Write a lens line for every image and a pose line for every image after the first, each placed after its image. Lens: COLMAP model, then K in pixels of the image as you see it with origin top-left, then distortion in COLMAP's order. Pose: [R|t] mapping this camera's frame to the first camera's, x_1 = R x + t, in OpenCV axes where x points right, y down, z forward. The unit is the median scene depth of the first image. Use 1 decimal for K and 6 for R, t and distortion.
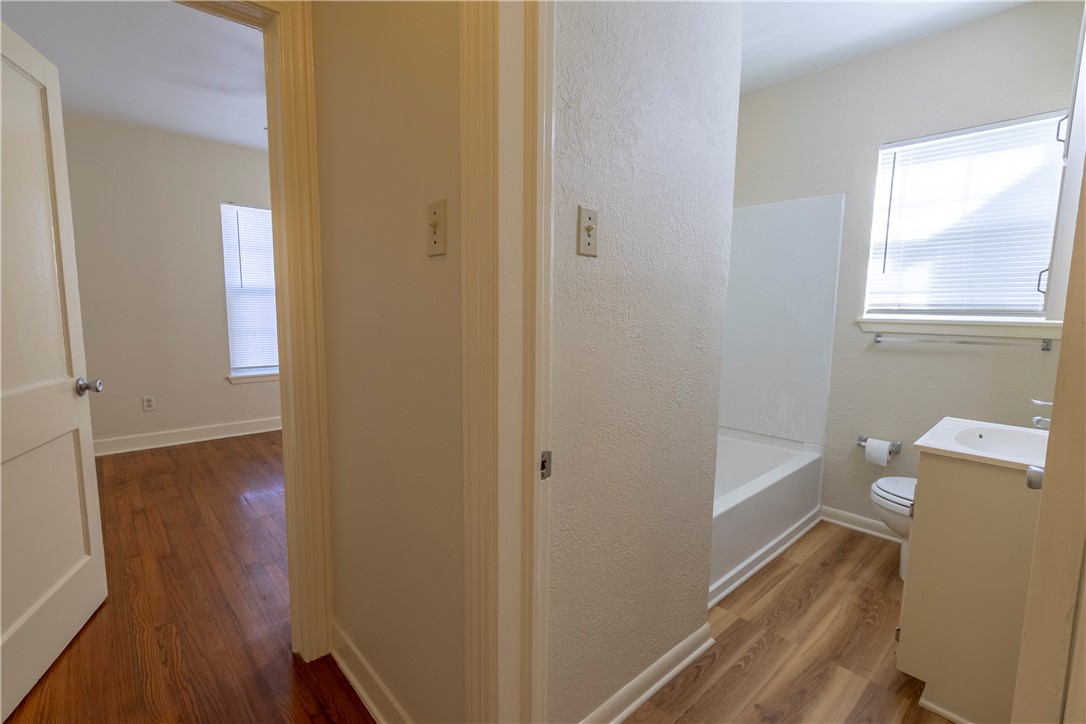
lens RADIAL K [[489.8, 0, 538.0], [0, 489.8, 363.7], [0, 0, 1]] dist [0.001009, 0.000018]
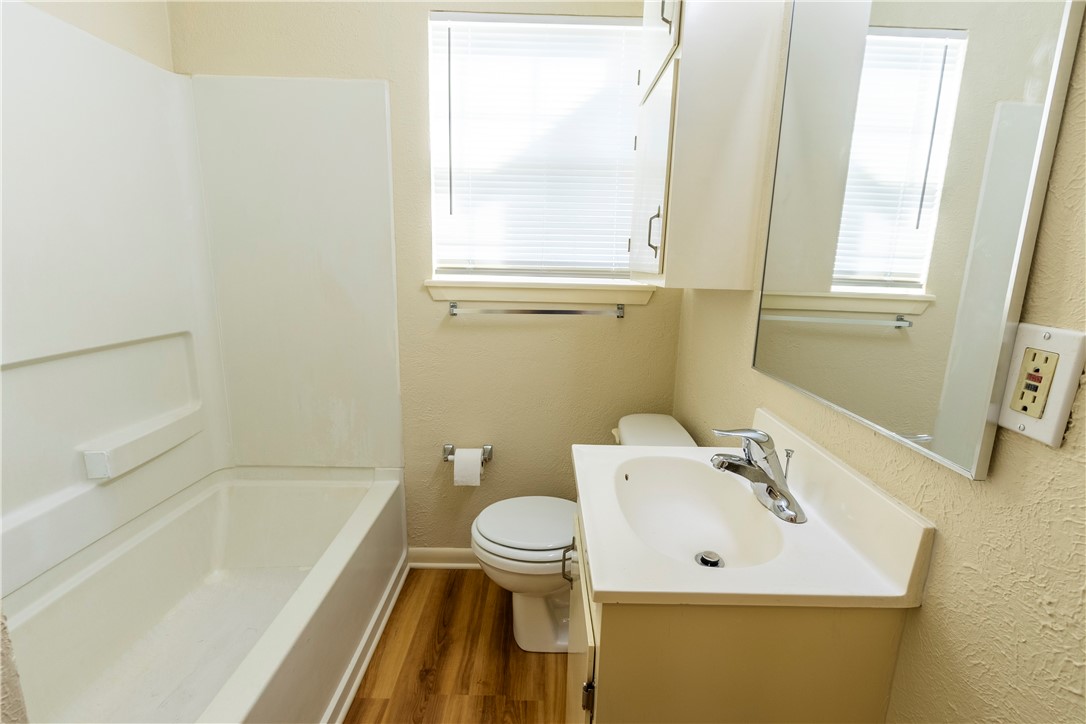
lens RADIAL K [[489.8, 0, 538.0], [0, 489.8, 363.7], [0, 0, 1]] dist [0.001009, 0.000018]
pose [[0.677562, -0.140754, 0.721871, 0.258371], [0.074748, 0.989613, 0.122800, -0.052429], [-0.731658, -0.029246, 0.681045, 0.431830]]
